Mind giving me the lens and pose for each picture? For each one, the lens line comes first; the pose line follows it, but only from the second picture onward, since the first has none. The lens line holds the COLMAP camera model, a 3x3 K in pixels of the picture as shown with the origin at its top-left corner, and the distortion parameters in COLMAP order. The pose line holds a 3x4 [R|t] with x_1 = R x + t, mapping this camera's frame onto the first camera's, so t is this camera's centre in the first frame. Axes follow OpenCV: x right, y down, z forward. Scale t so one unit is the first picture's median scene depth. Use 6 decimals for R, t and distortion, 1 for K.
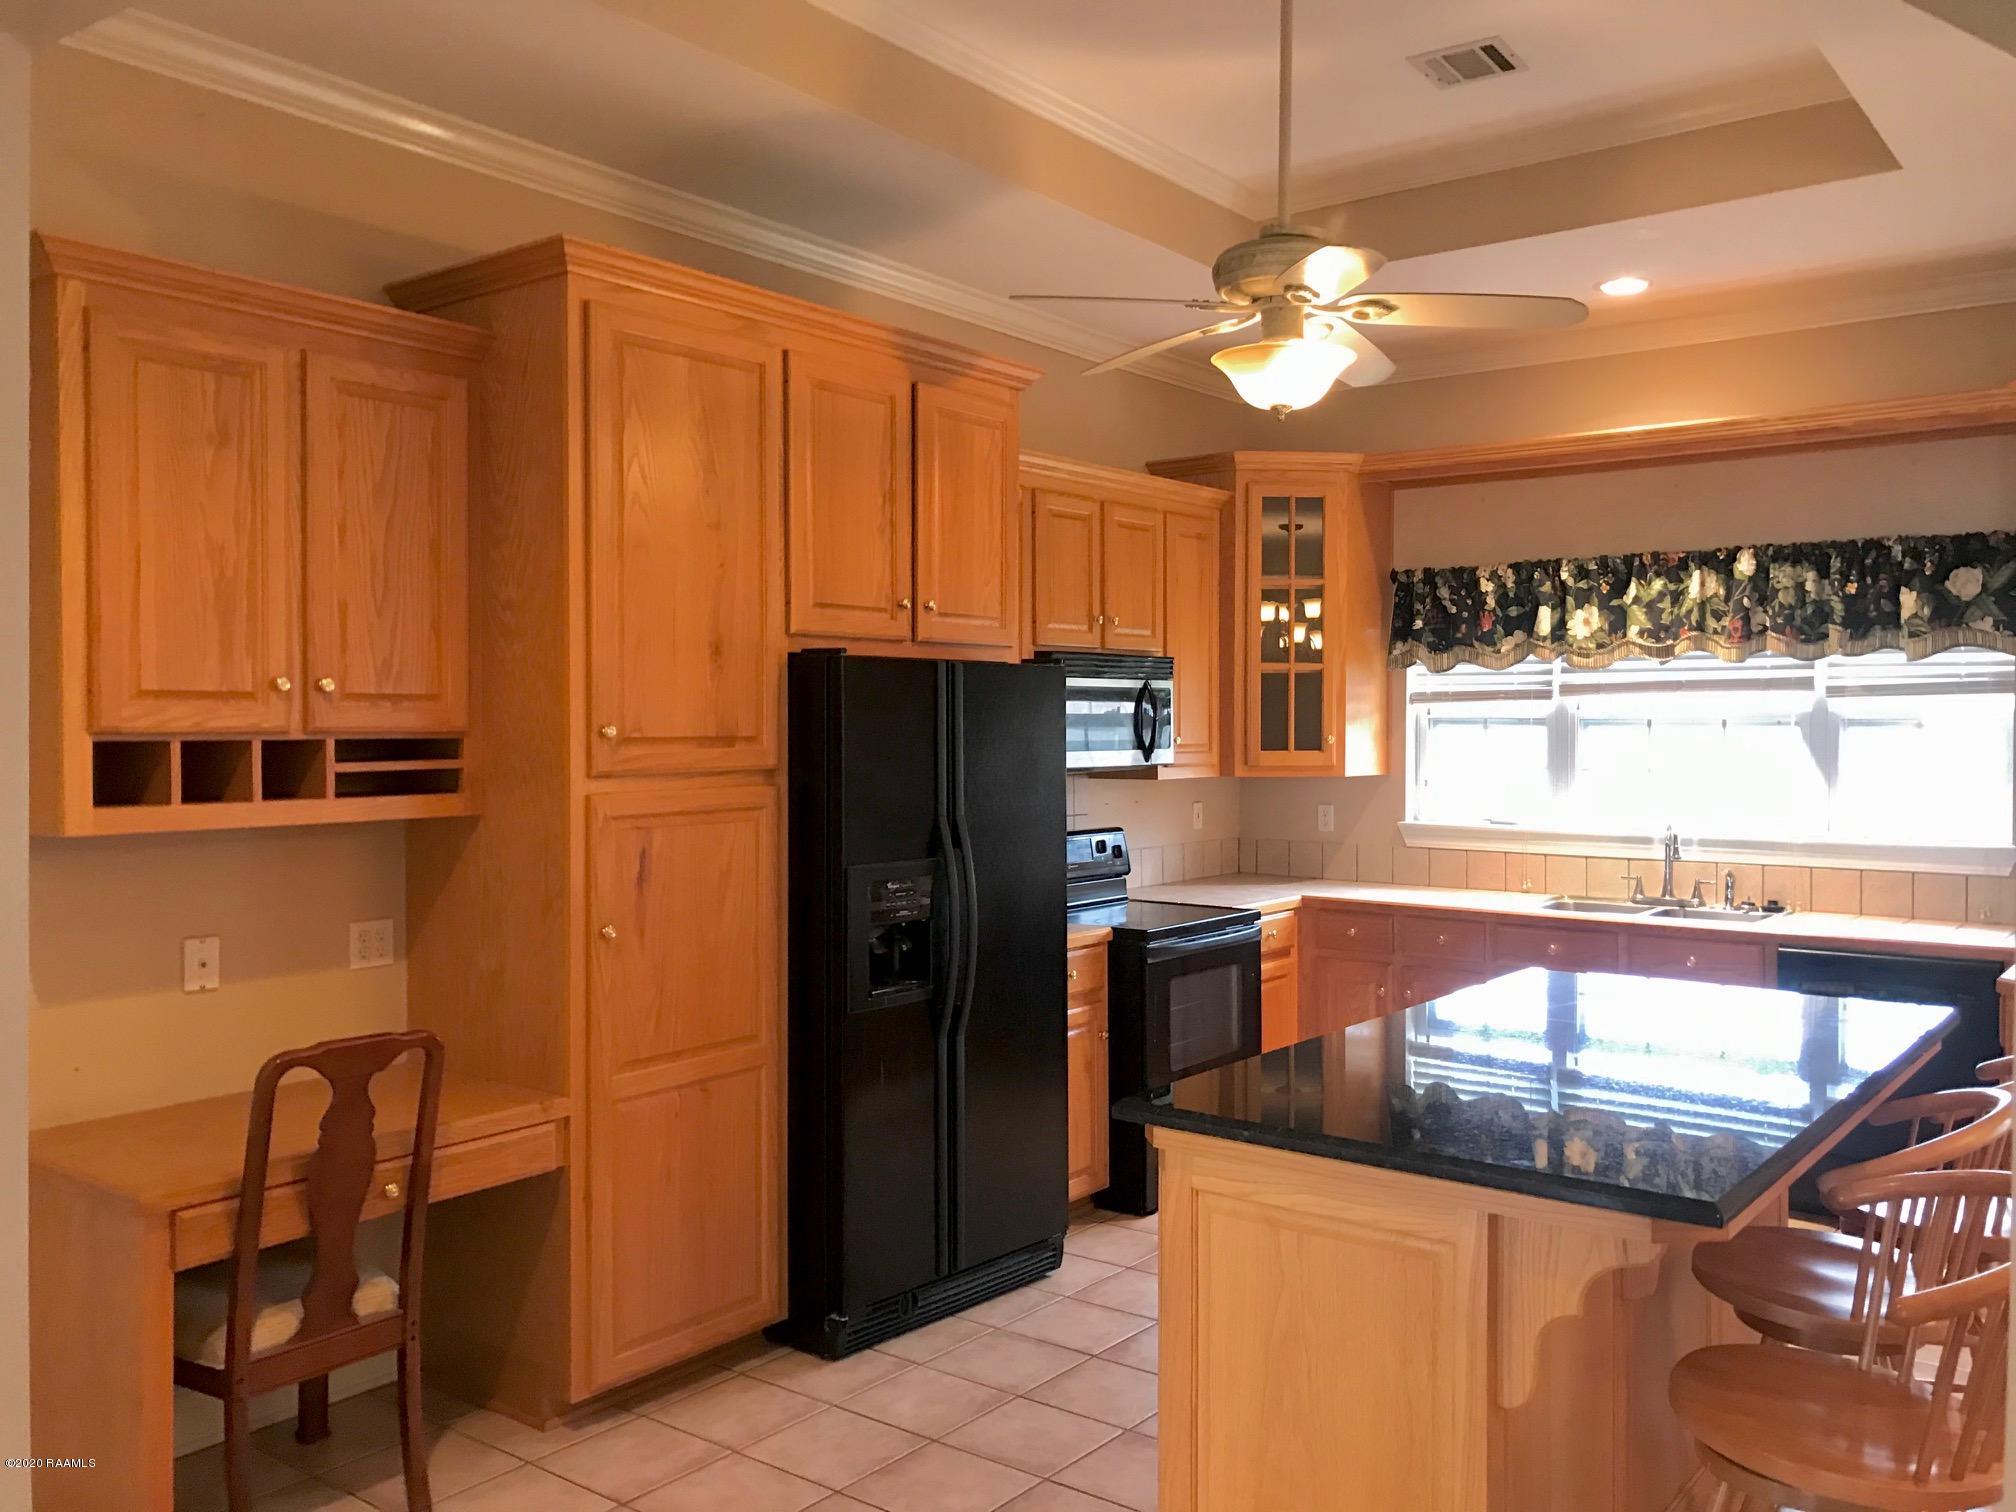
lens RADIAL K [[1646.9, 0, 1005.4], [0, 1646.9, 748.9], [0, 0, 1]] dist [0.027371, -0.000762]
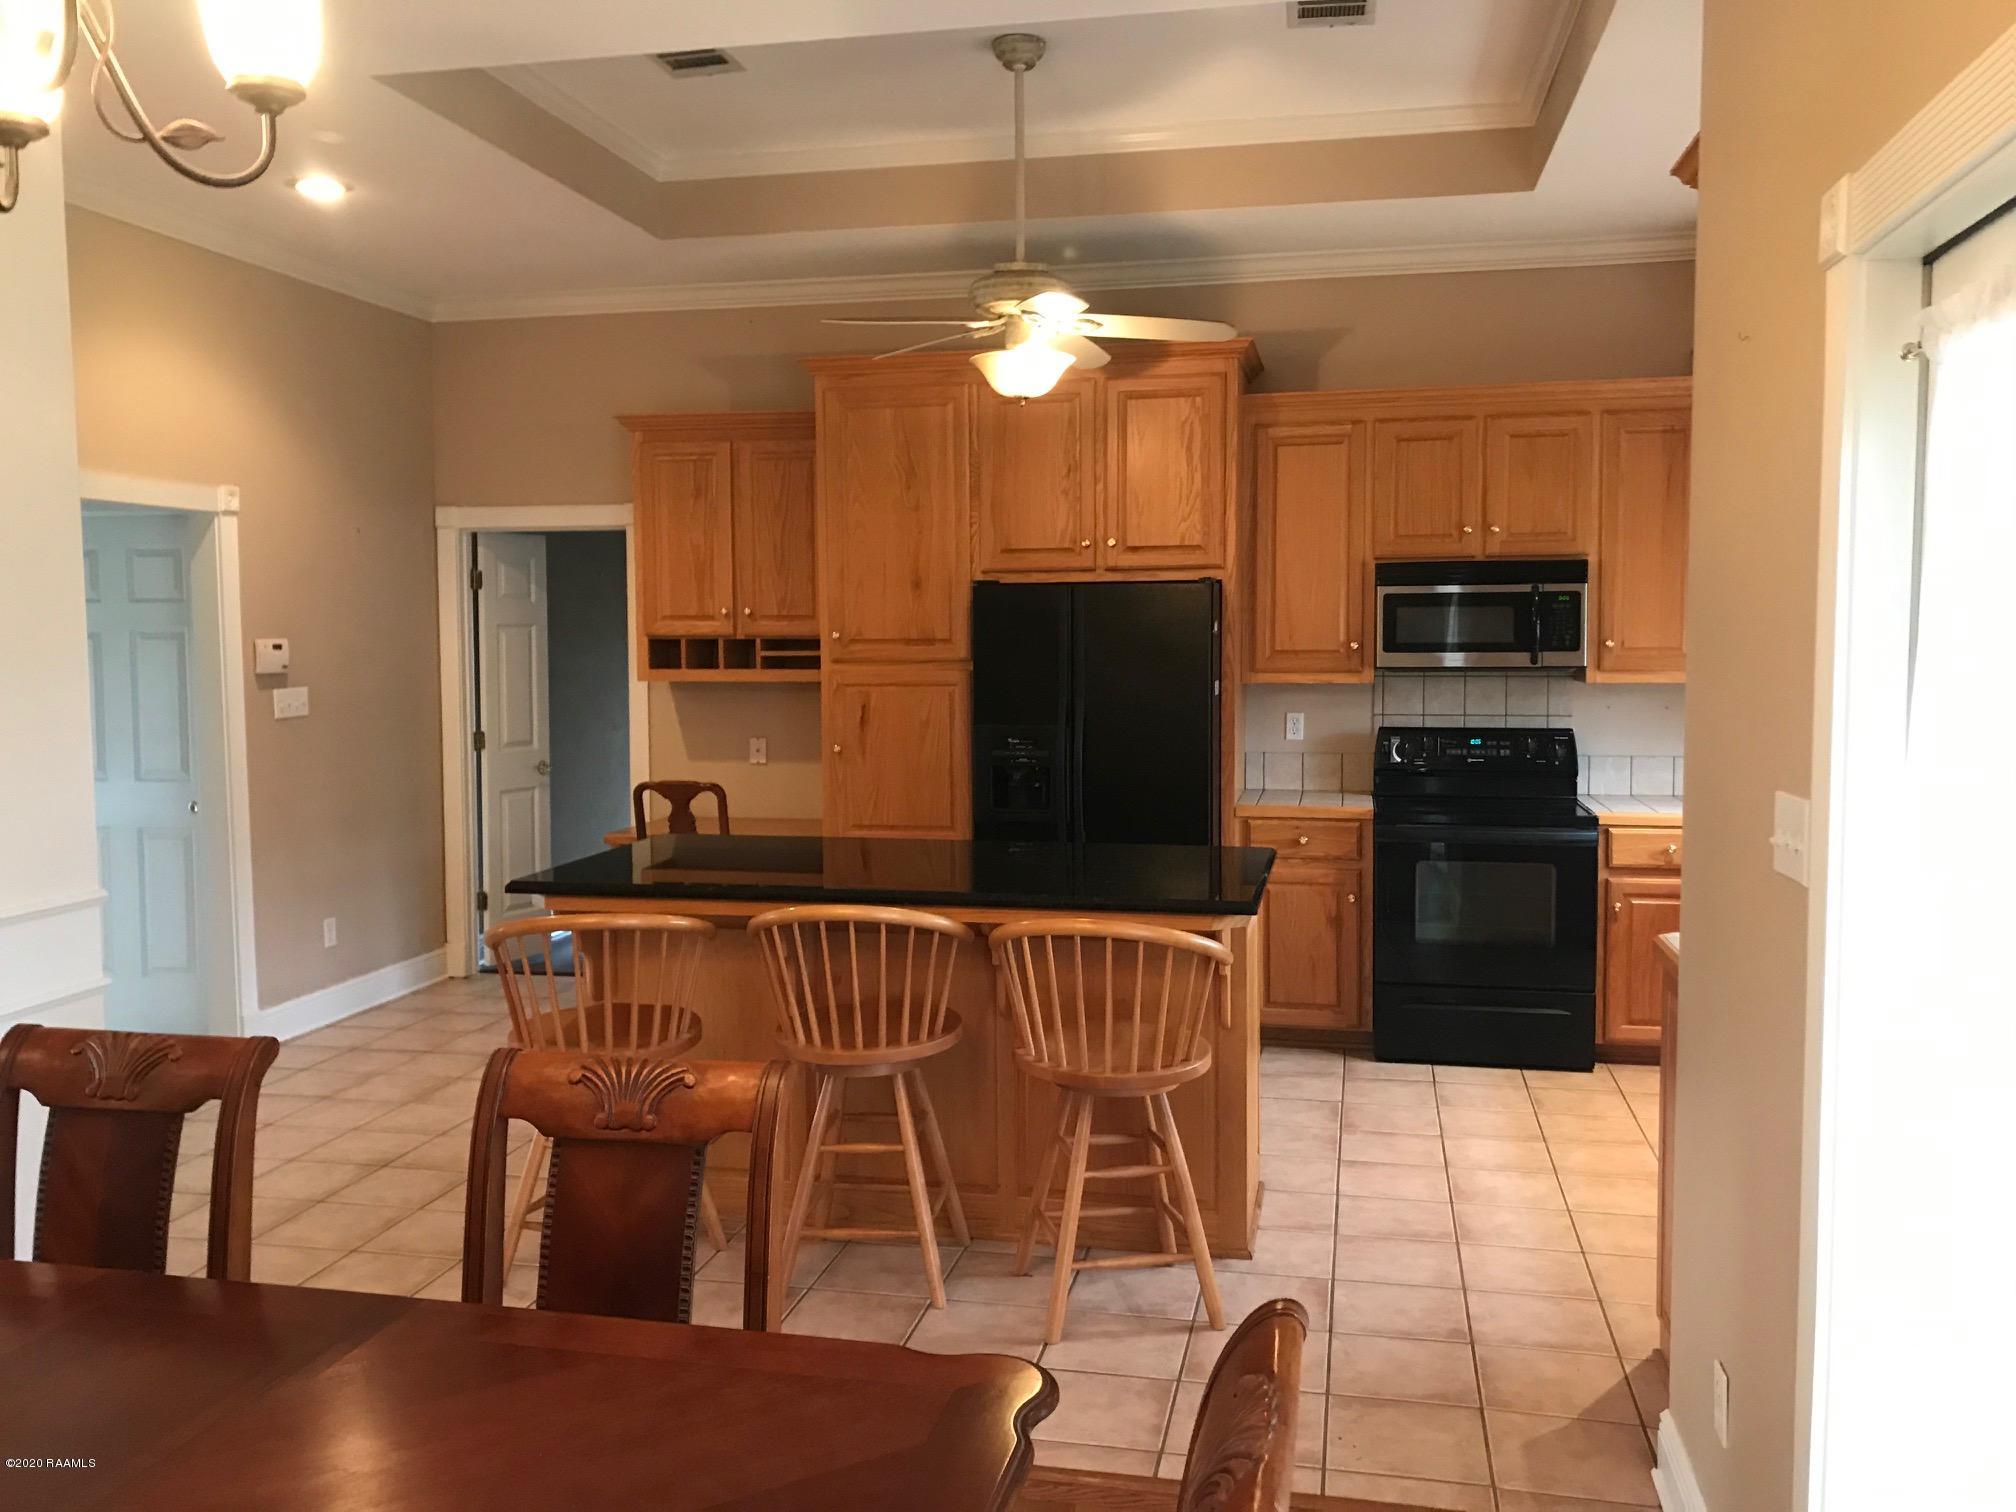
lens RADIAL K [[1646.9, 0, 1005.4], [0, 1646.9, 754.2], [0, 0, 1]] dist [0.027371, -0.000762]
pose [[0.432530, 0.069209, -0.898960, 0.906465], [-0.009291, 0.997339, 0.072313, -0.008186], [0.901572, -0.022926, 0.432021, 0.255589]]
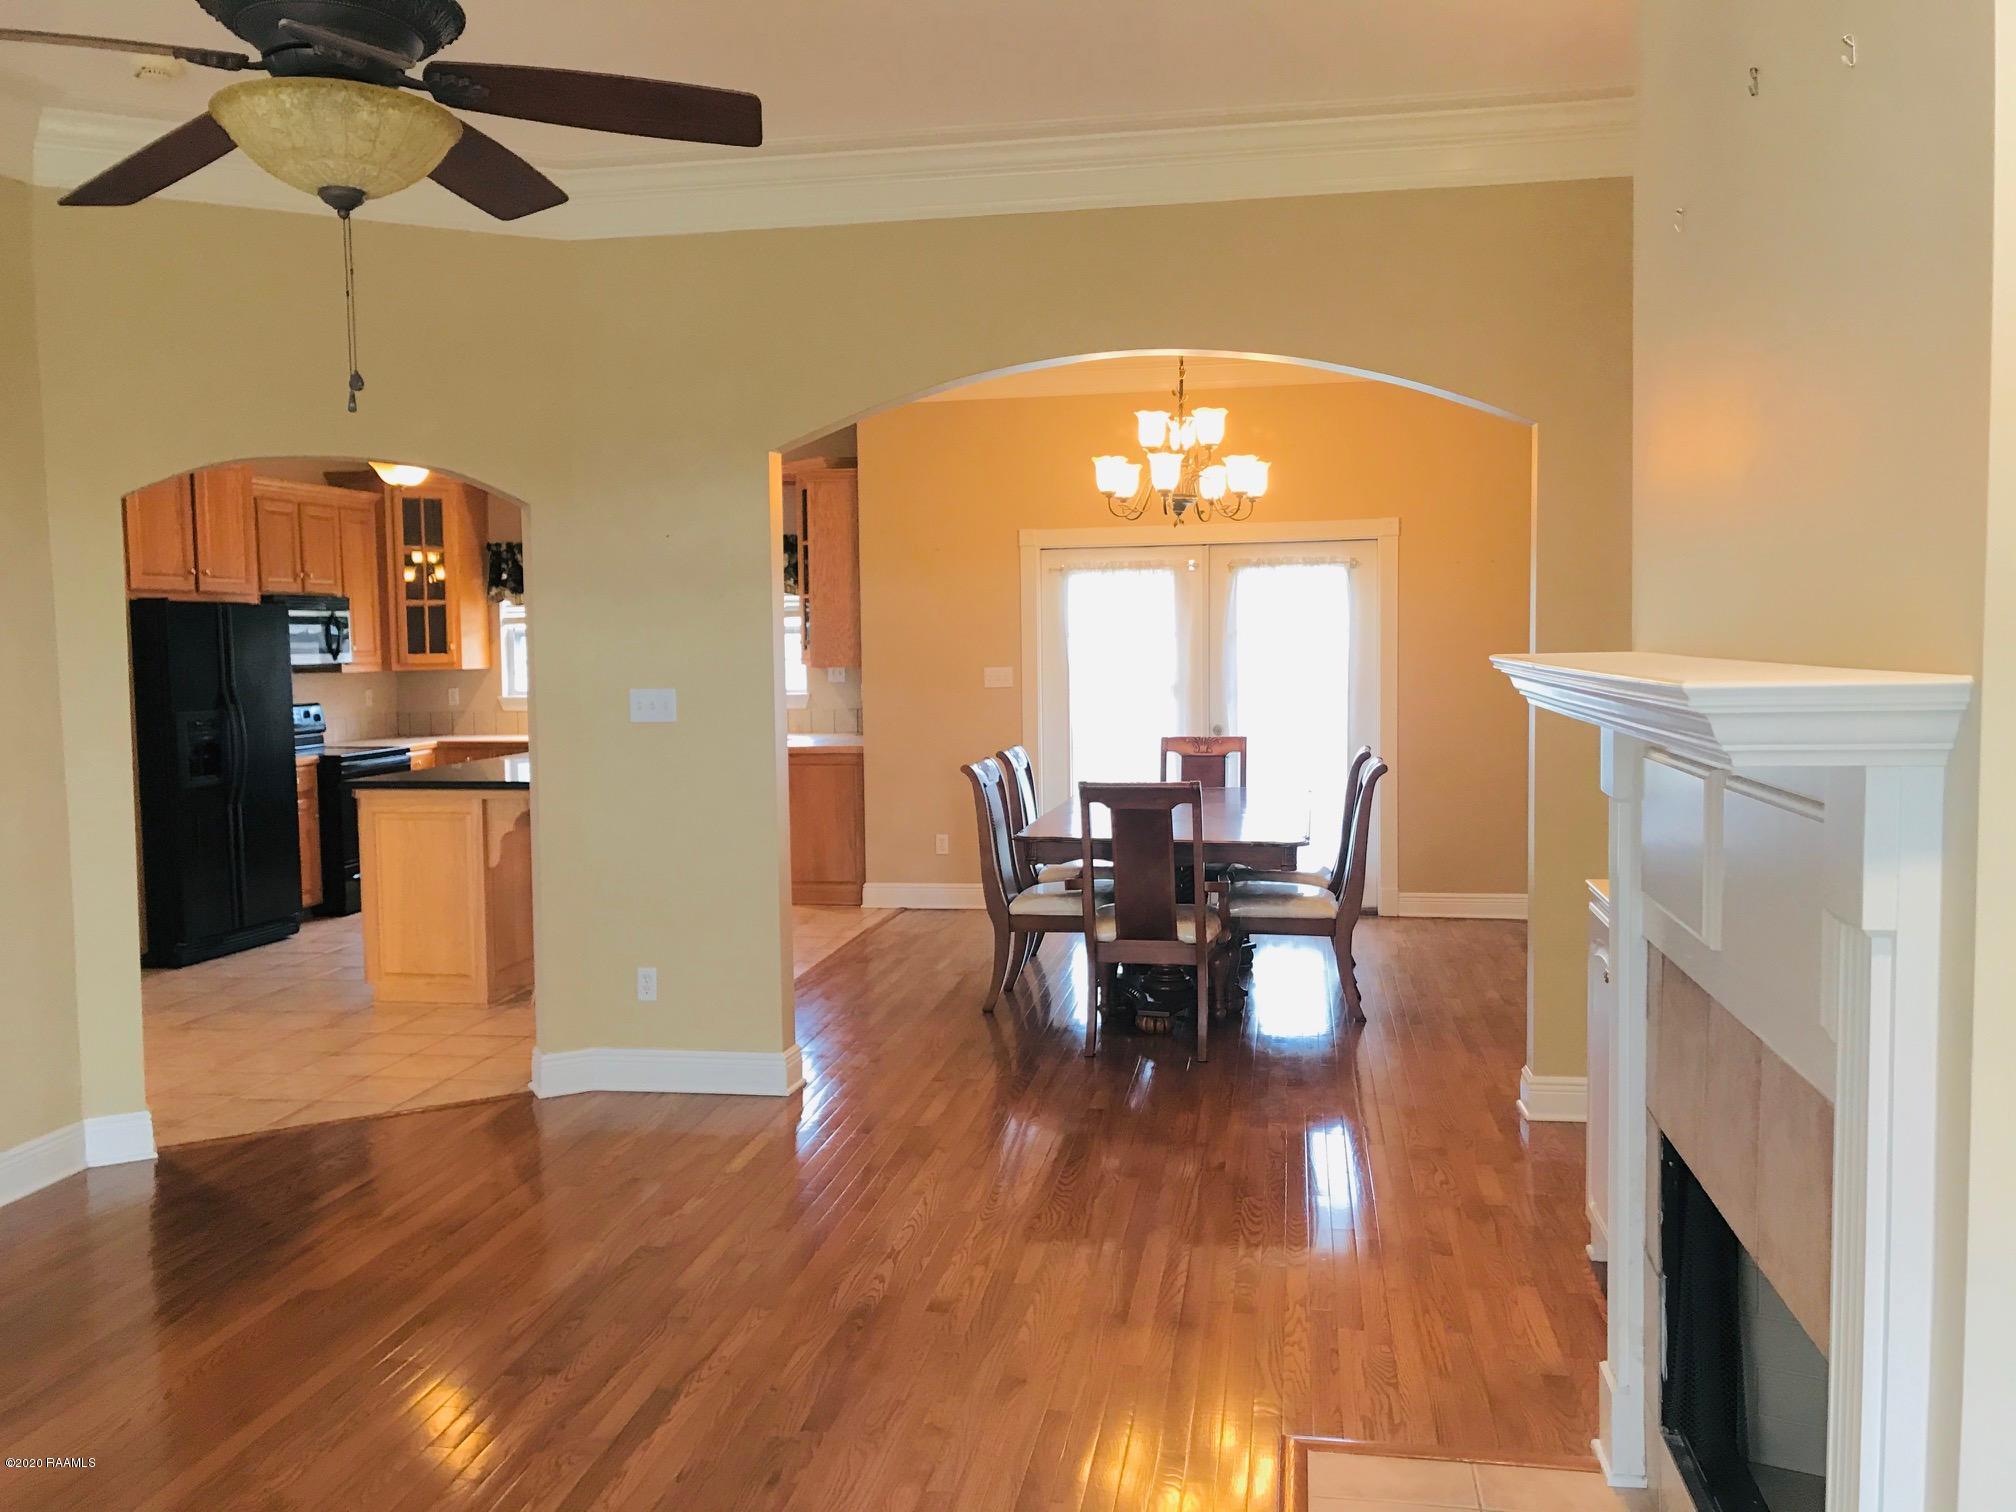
lens RADIAL K [[1646.9, 0, 958.7], [0, 1646.9, 741.5], [0, 0, 1]] dist [0.027371, -0.000762]
pose [[0.895310, -0.043396, 0.443324, -0.095368], [0.024490, 0.998533, 0.048285, 0.024096], [-0.444769, -0.032373, 0.895060, -0.786832]]
